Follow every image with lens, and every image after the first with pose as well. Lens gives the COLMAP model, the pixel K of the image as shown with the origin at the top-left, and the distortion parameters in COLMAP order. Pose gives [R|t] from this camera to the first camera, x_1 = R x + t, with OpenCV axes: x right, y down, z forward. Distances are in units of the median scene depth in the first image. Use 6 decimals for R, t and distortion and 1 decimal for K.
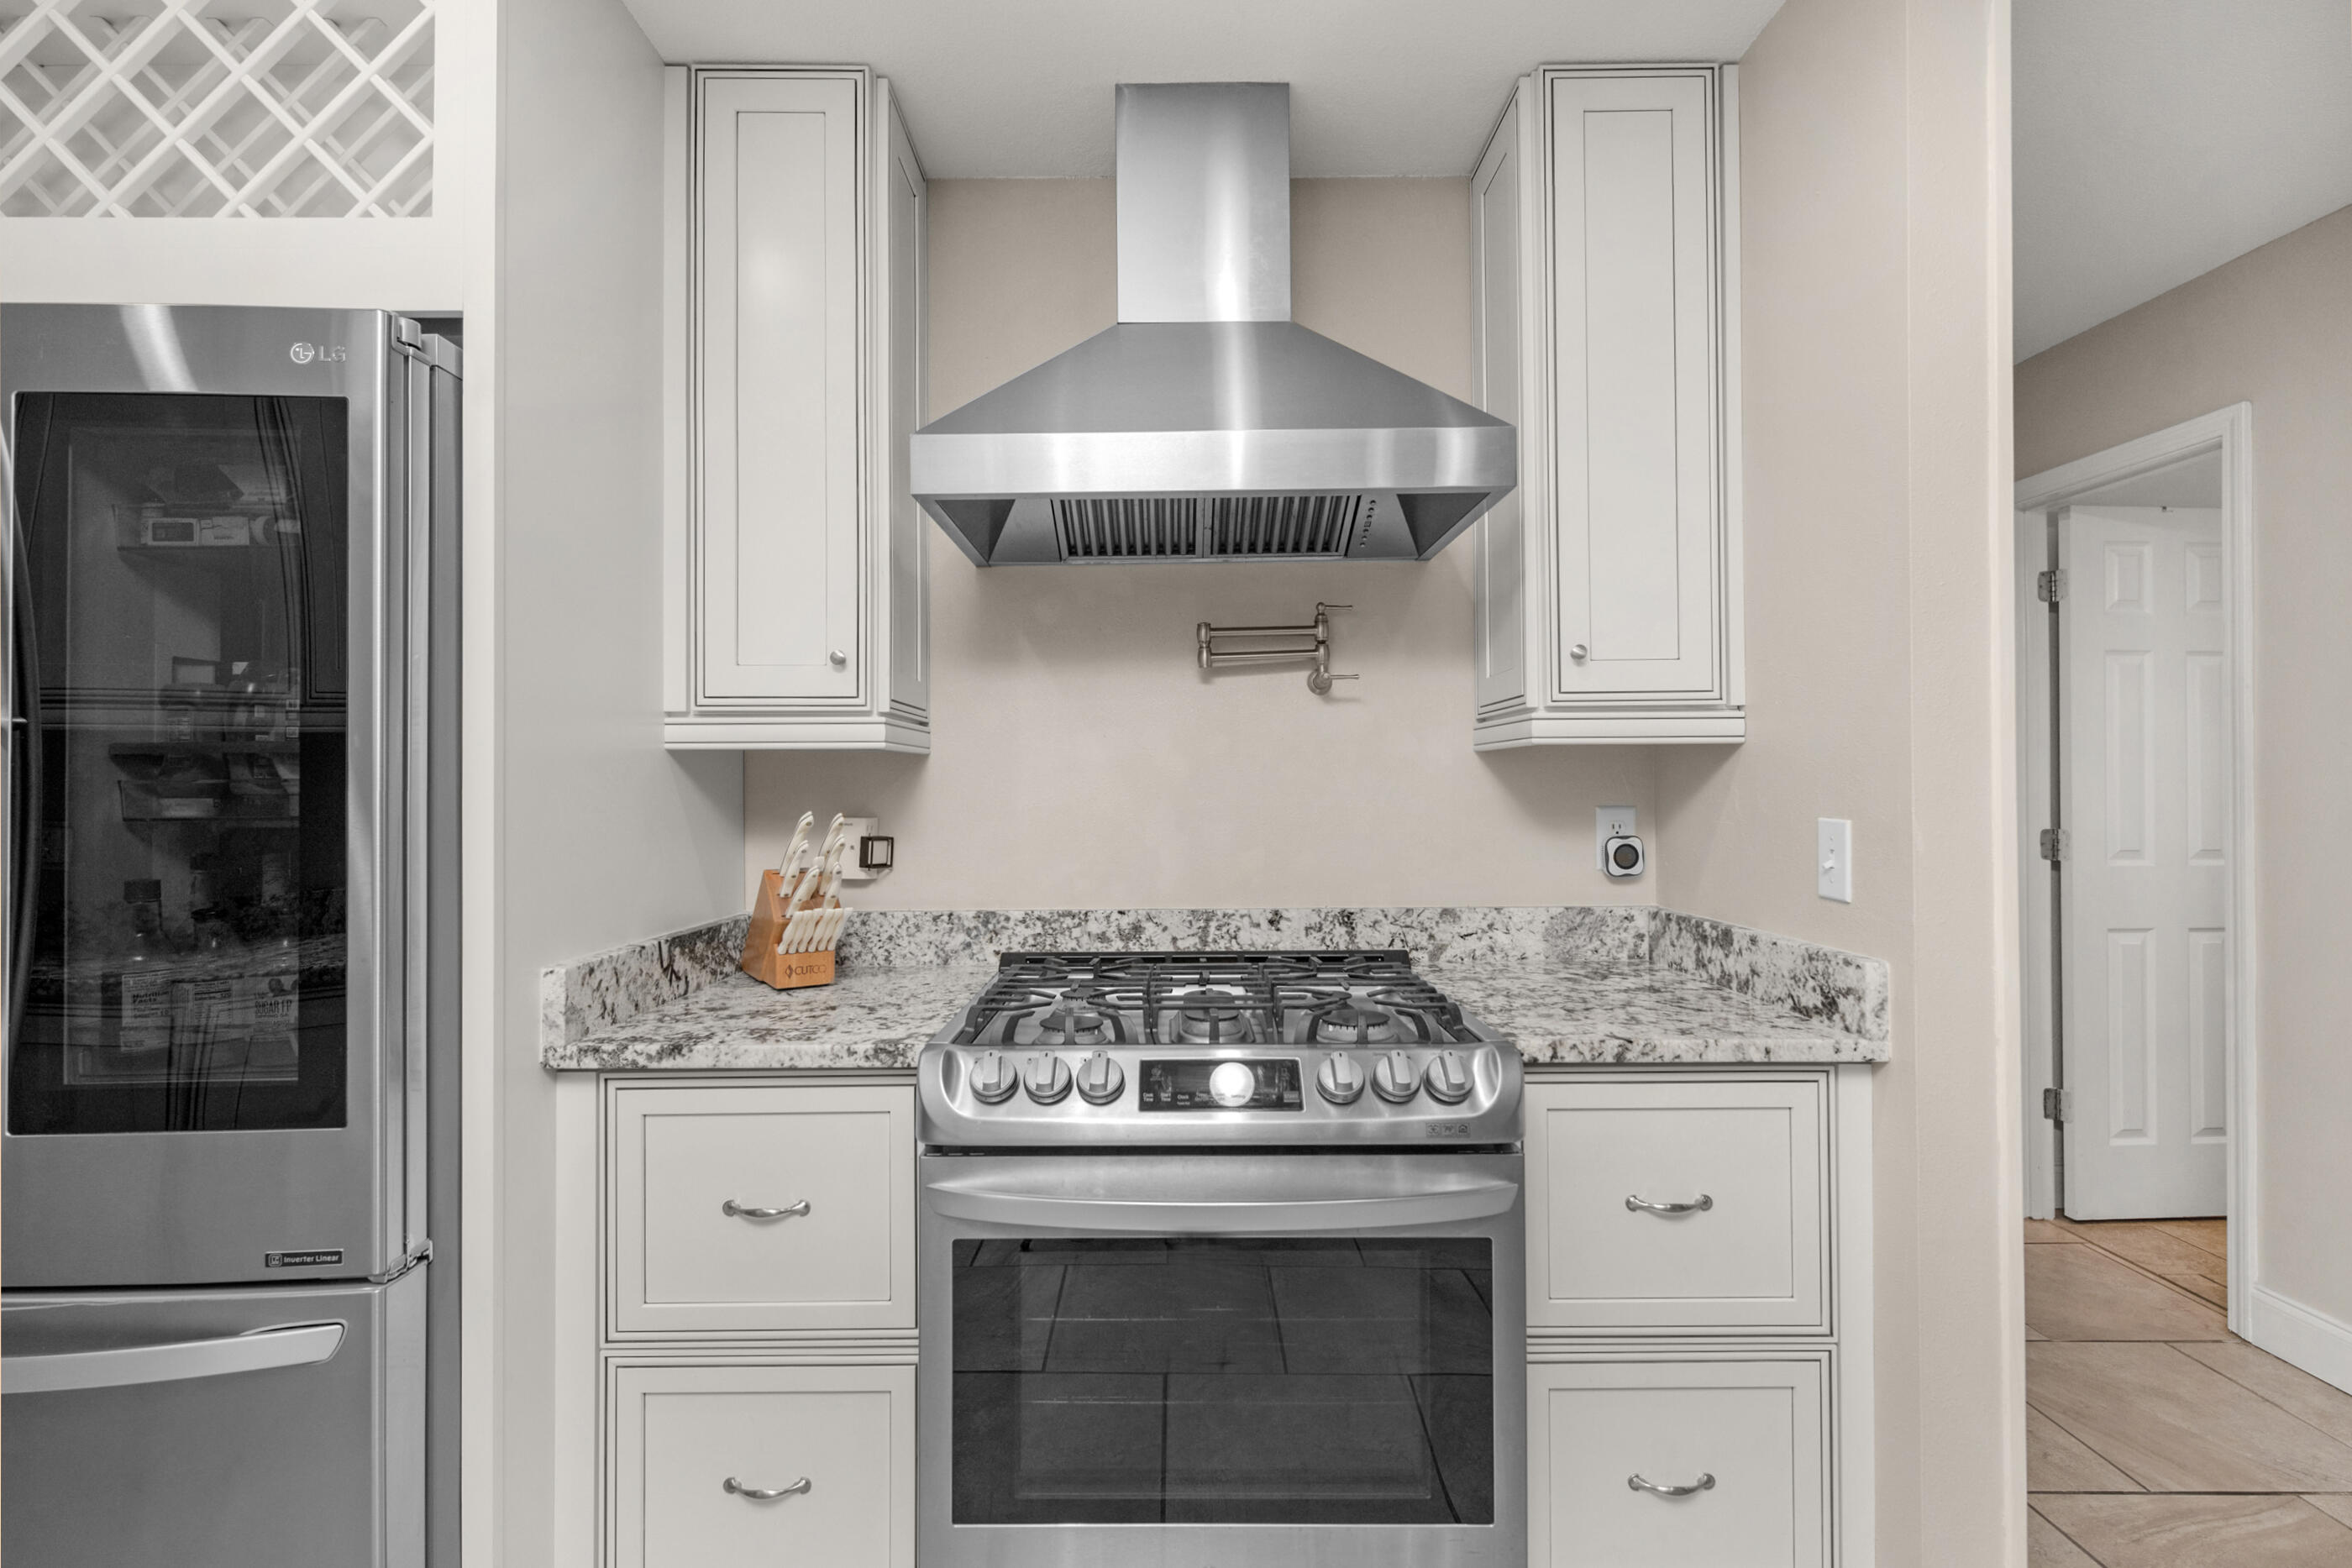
lens RADIAL K [[1061.7, 0, 1176.0], [0, 1061.7, 784.0], [0, 0, 1]] dist [0.003077, 0.000203]
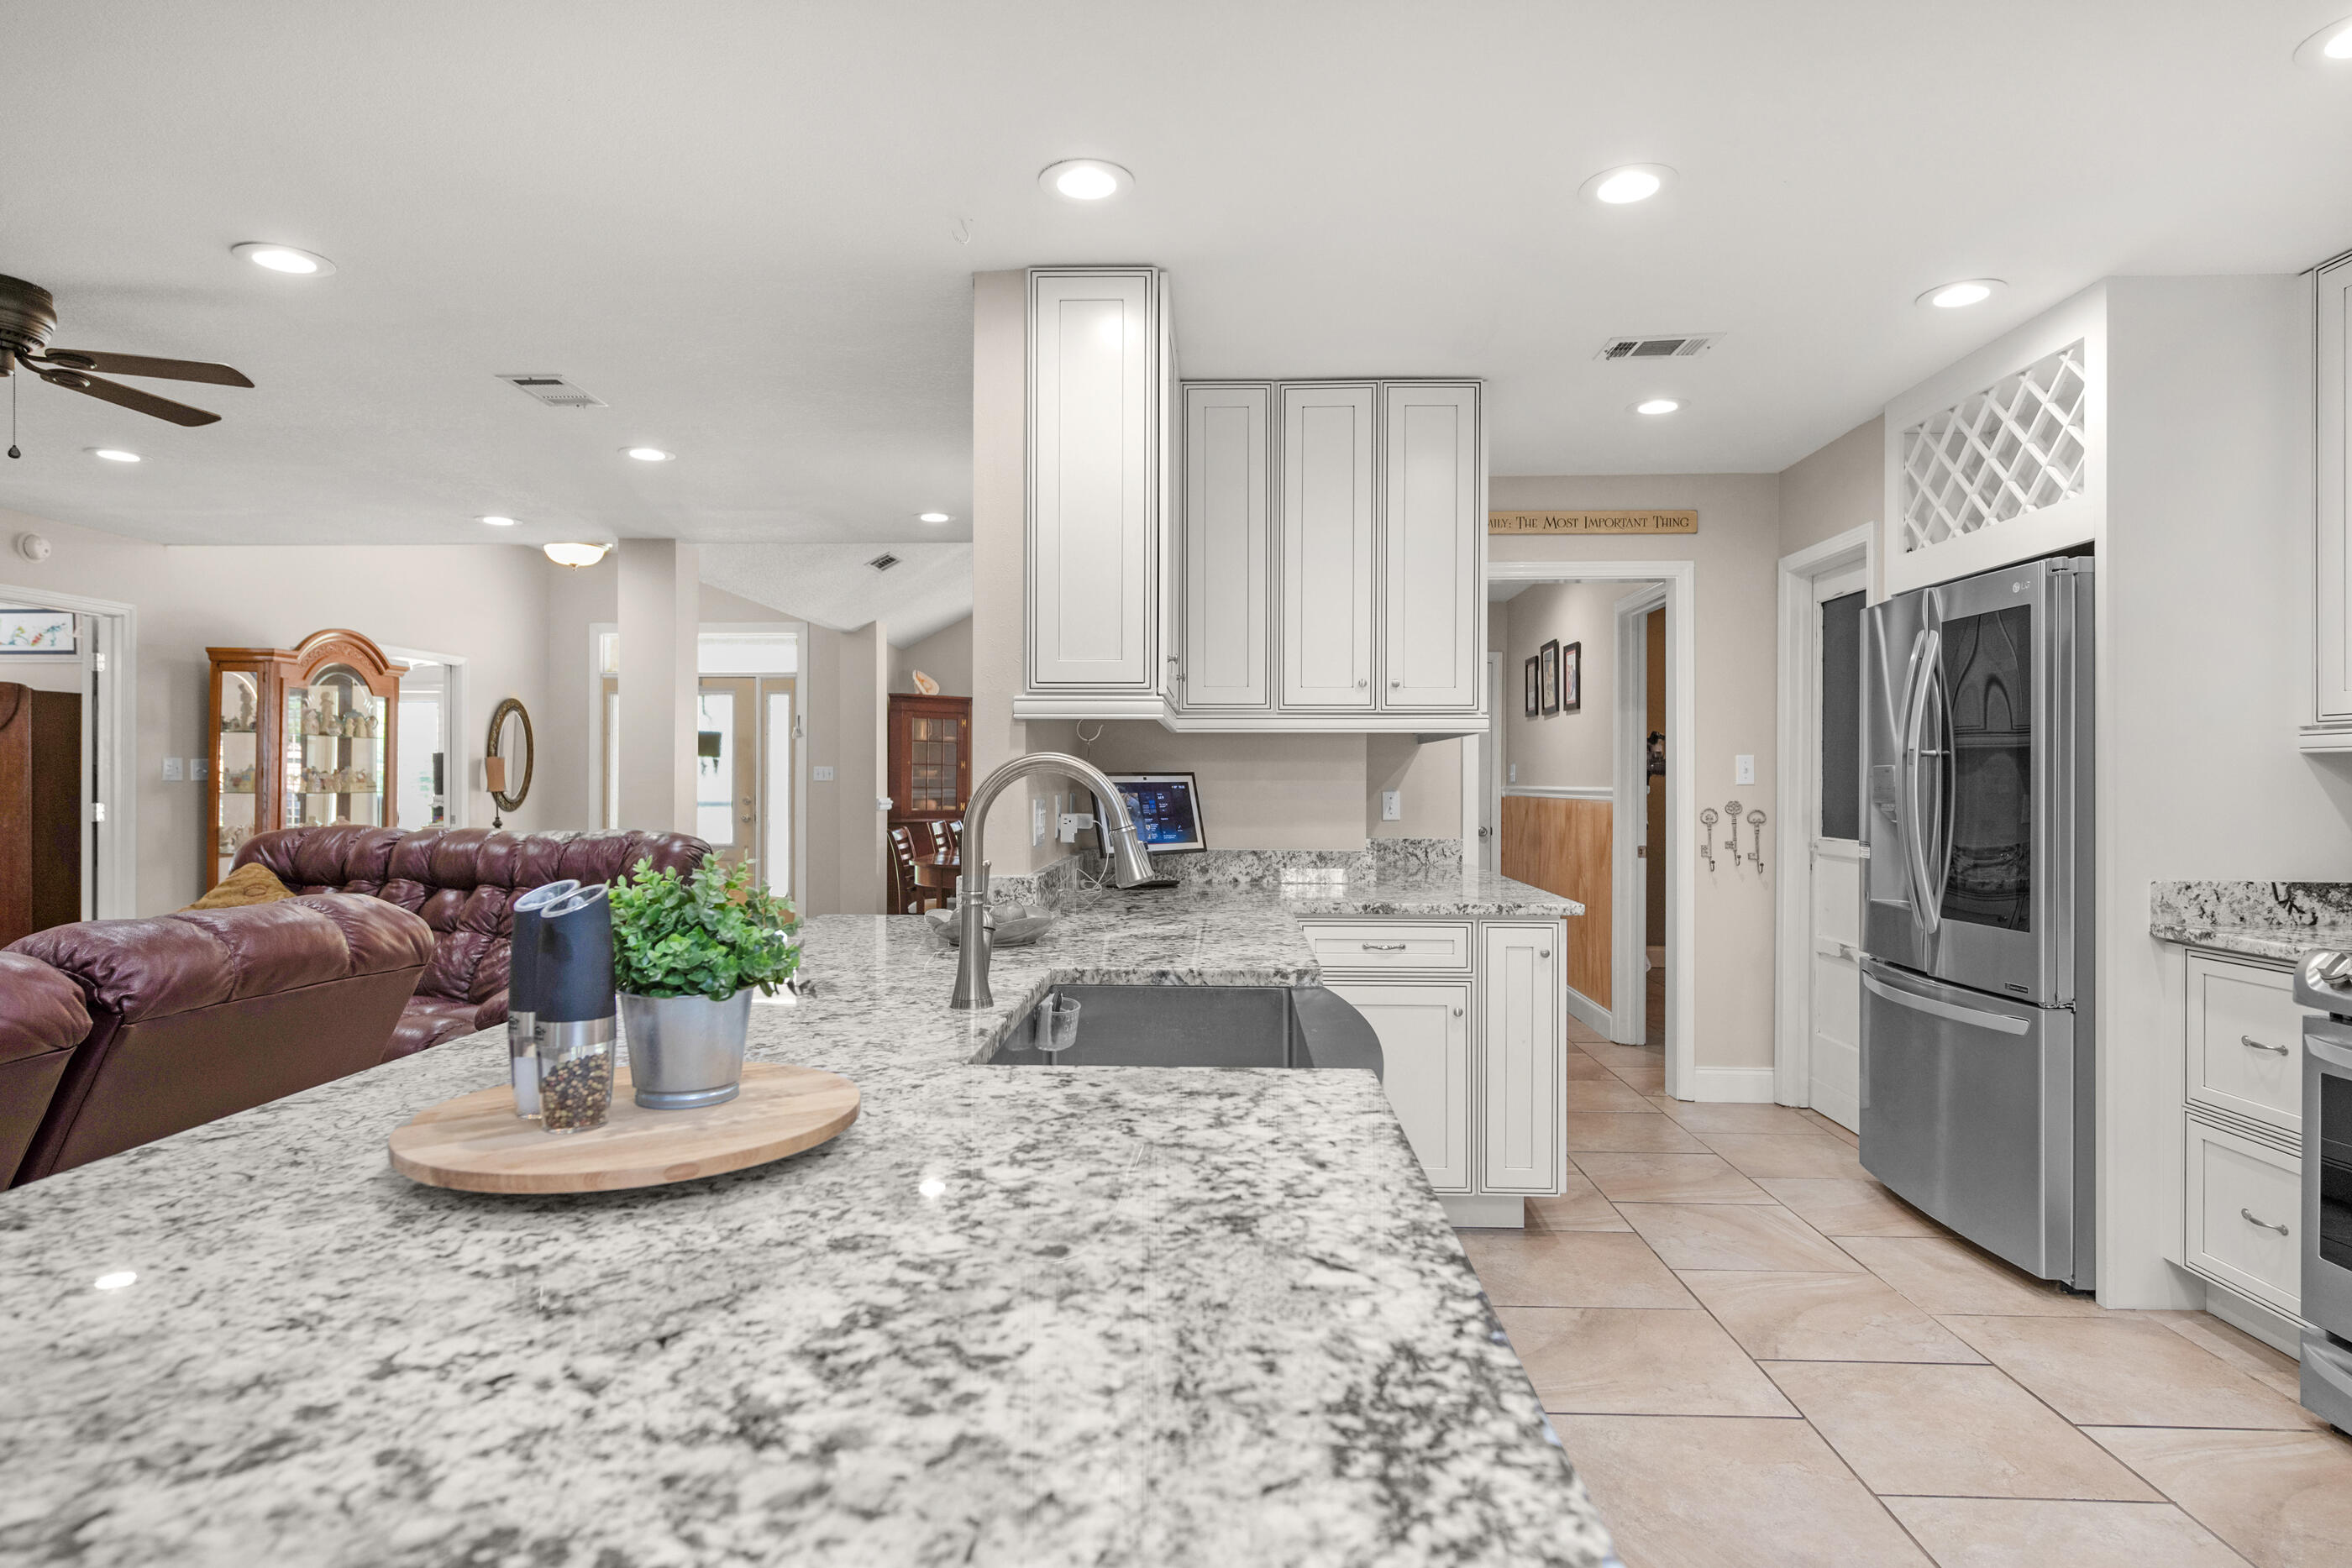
lens RADIAL K [[1245.0, 0, 1182.0], [0, 1245.0, 777.5], [0, 0, 1]] dist [0.005684, -0.001081]
pose [[-0.037576, 0.003825, -0.999286, 1.249162], [0.002689, 0.999989, 0.003727, -0.009243], [0.999290, -0.002547, -0.037586, -0.439171]]
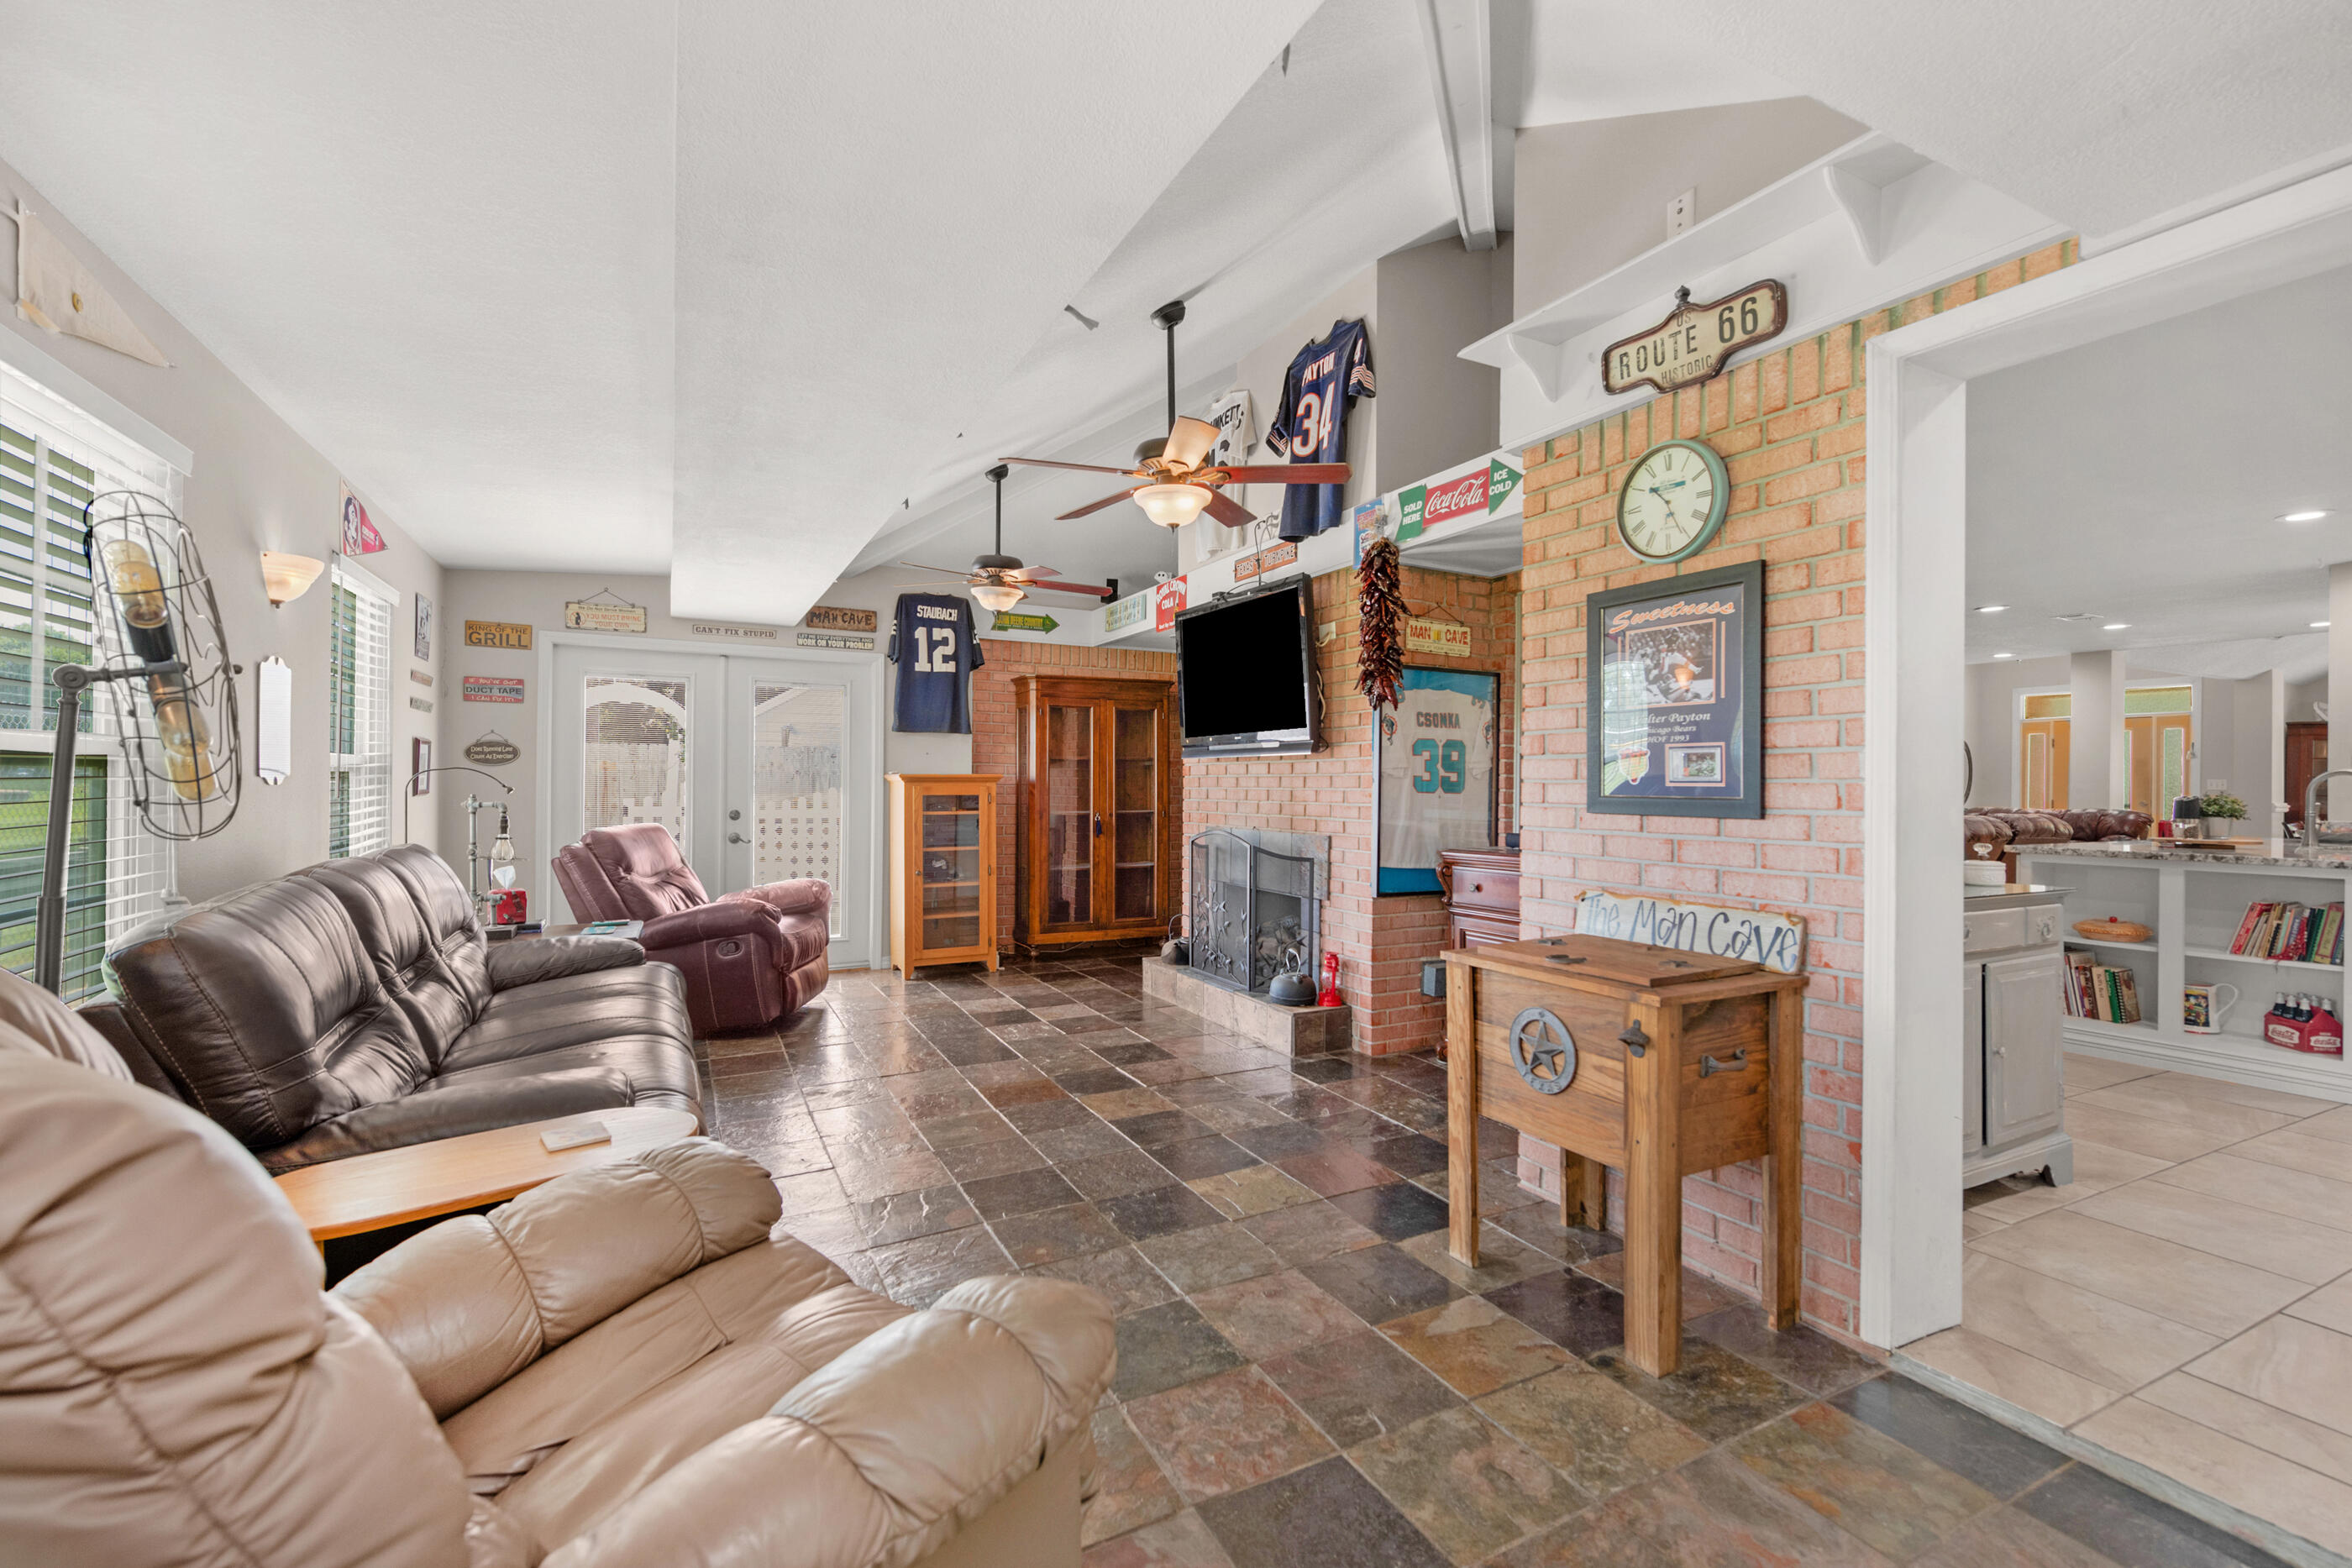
lens RADIAL K [[1015.5, 0, 1176.0], [0, 1015.5, 784.0], [0, 0, 1]] dist [-0.001750, -0.000452]
pose [[-0.893153, -0.004964, -0.449726, 4.234229], [-0.002917, 0.999982, -0.005245, 0.035933], [0.449744, -0.003373, -0.893151, 0.424683]]
